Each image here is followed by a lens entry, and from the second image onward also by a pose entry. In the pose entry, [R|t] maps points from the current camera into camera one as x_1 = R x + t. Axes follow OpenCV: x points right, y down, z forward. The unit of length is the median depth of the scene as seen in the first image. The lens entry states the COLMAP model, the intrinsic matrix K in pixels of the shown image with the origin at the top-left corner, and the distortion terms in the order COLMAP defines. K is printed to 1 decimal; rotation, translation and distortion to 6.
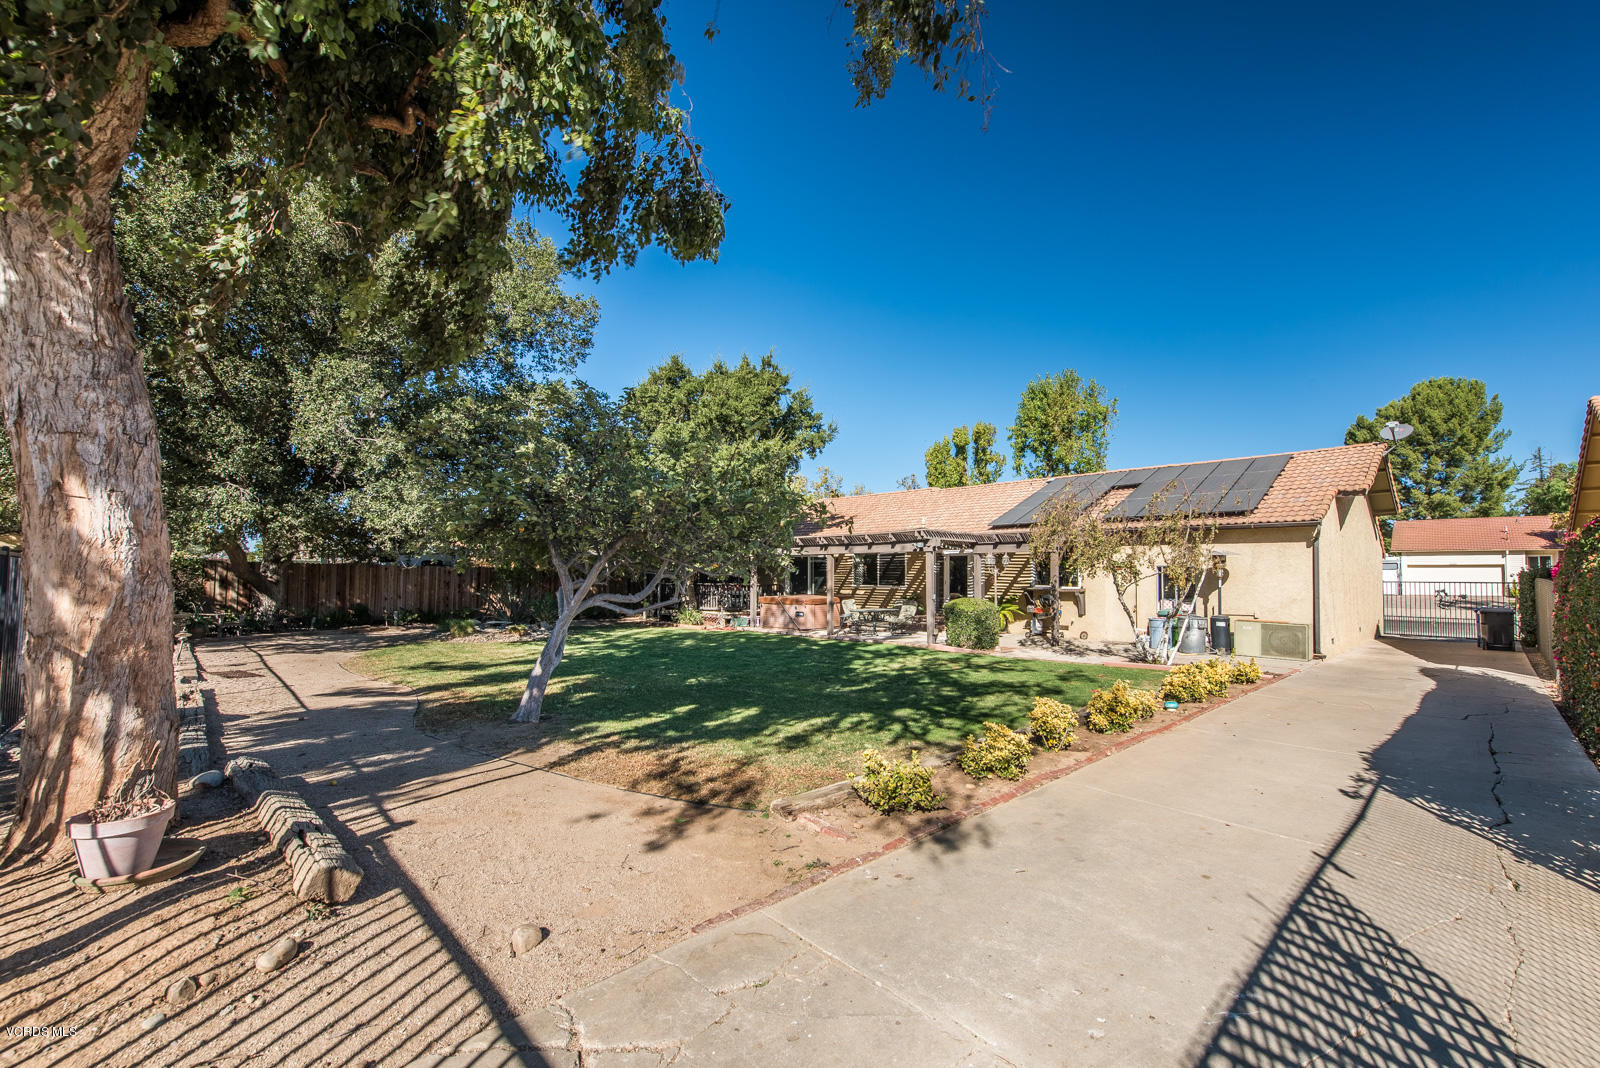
lens RADIAL K [[649.8, 0, 816.0], [0, 649.8, 522.2], [0, 0, 1]] dist [0.002431, -0.000111]
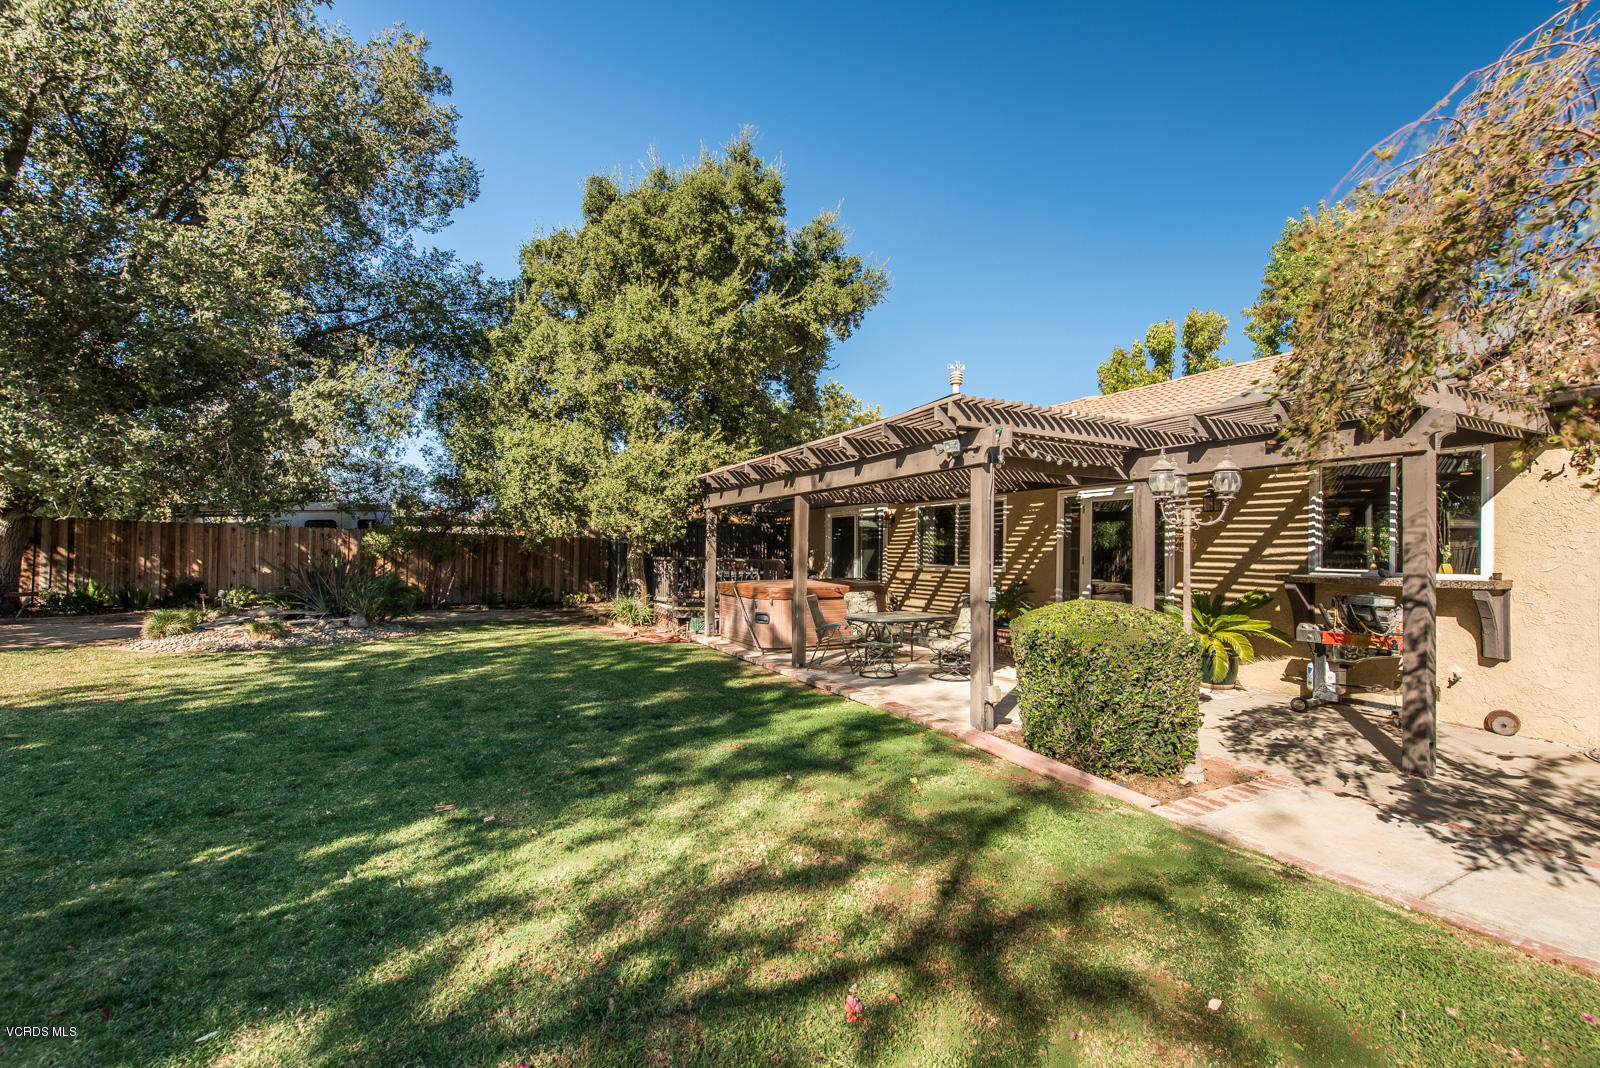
lens RADIAL K [[649.8, 0, 816.0], [0, 649.8, 522.2], [0, 0, 1]] dist [0.002431, -0.000111]
pose [[0.955001, -0.002190, -0.296596, 0.169332], [0.009806, 0.999659, 0.024194, 0.058174], [0.296442, -0.026013, 0.954697, 0.553777]]
